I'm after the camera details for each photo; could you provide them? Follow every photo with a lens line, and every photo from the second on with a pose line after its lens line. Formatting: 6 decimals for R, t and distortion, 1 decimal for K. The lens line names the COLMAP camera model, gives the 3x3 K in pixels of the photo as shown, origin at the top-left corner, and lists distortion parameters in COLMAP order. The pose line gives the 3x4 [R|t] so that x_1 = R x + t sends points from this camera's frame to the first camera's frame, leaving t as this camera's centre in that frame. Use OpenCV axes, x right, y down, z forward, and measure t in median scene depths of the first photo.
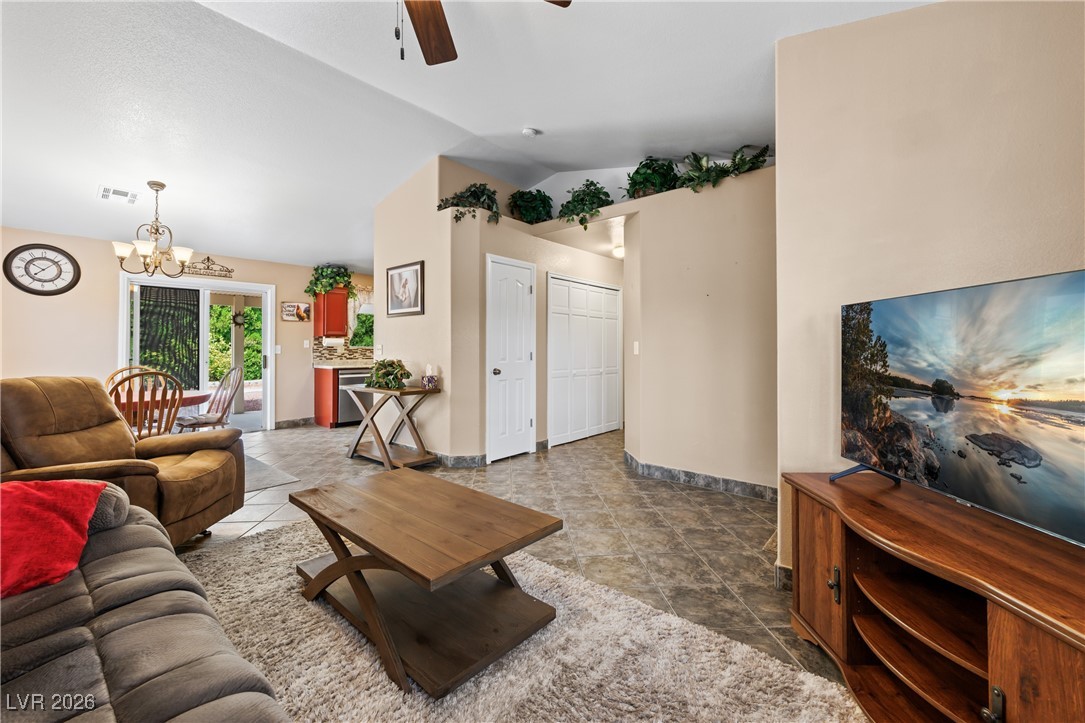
lens RADIAL K [[450.5, 0, 530.0], [0, 450.5, 334.2], [0, 0, 1]] dist [0.001952, 0.000093]
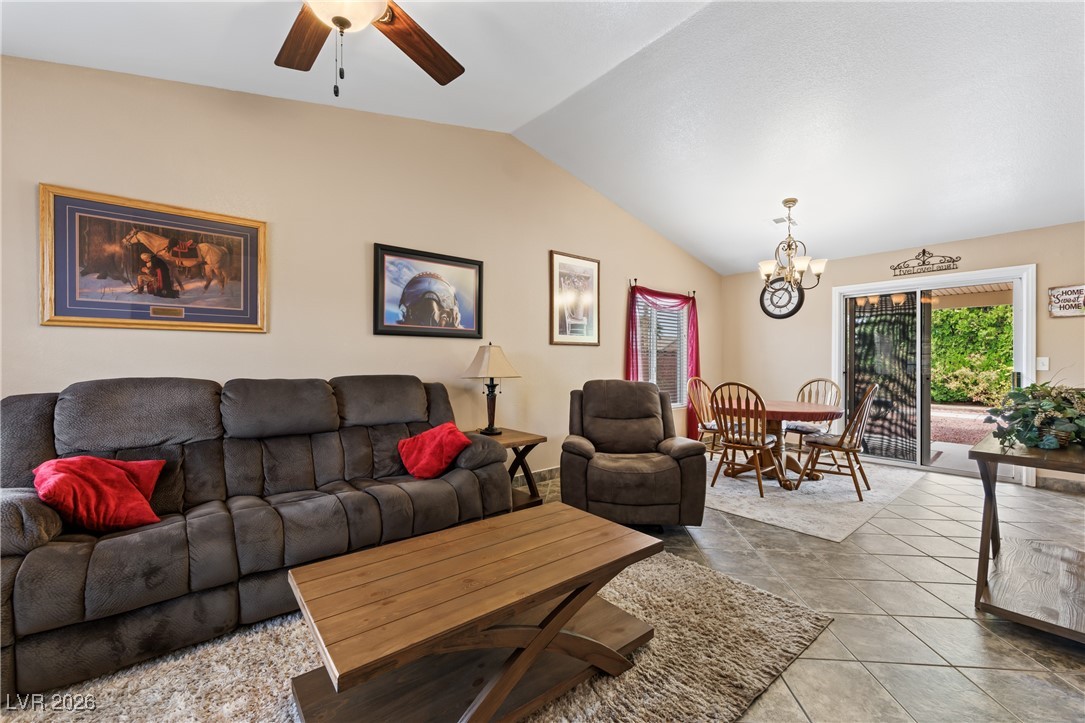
lens RADIAL K [[443.8, 0, 542.5], [0, 443.8, 361.5], [0, 0, 1]] dist [0.000563, -0.000150]
pose [[-0.153584, 0.004646, -0.988125, 0.231529], [0.031873, 0.999492, -0.000254, 0.011714], [0.987621, -0.031533, -0.153654, 0.523371]]
